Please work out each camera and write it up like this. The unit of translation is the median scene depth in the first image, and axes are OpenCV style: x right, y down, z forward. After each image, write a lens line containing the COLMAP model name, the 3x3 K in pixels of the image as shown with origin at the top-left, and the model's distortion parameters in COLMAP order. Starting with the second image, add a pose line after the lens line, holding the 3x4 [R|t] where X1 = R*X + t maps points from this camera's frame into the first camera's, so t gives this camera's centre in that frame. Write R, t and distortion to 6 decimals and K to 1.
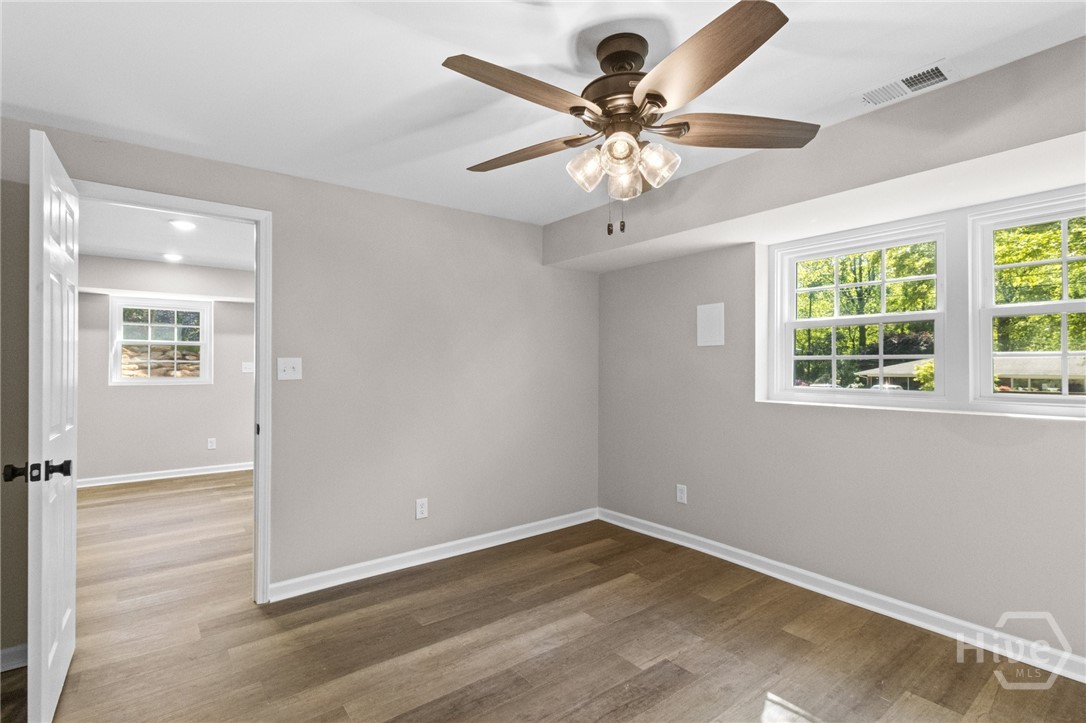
lens RADIAL K [[511.1, 0, 539.6], [0, 511.1, 359.7], [0, 0, 1]] dist [-0.001219, -0.000155]
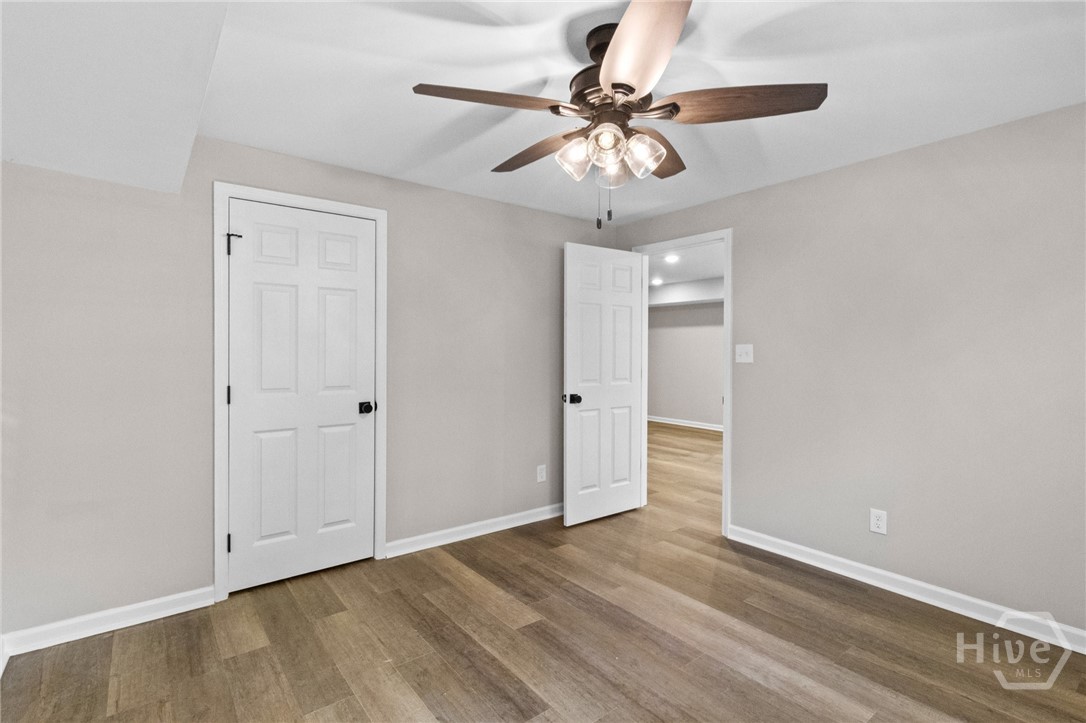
lens RADIAL K [[512.9, 0, 545.4], [0, 512.9, 347.6], [0, 0, 1]] dist [-0.000592, 0.000104]
pose [[0.010398, -0.004912, -0.999934, 0.772516], [0.004595, 0.999978, -0.004864, 0.007251], [0.999935, -0.004544, 0.010420, 0.558009]]
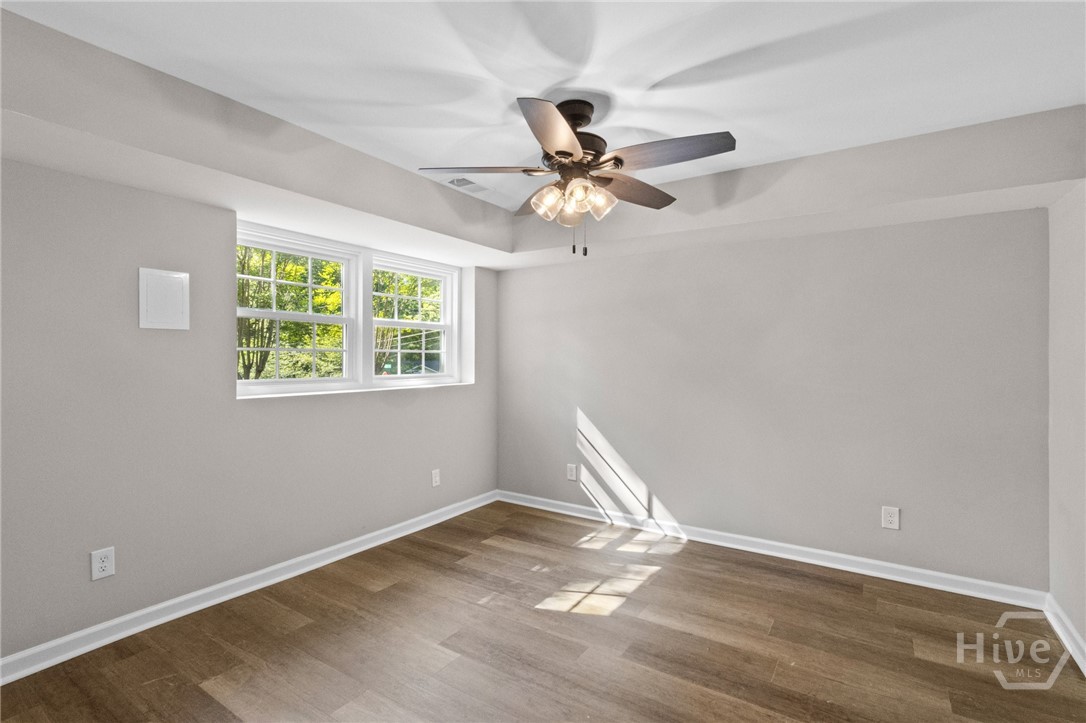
lens RADIAL K [[511.1, 0, 539.6], [0, 511.1, 359.7], [0, 0, 1]] dist [-0.001219, -0.000155]
pose [[-0.319049, -0.005901, 0.947720, -0.661565], [-0.012071, 0.999925, 0.002162, 0.009423], [-0.947661, -0.010751, -0.319096, 0.963108]]
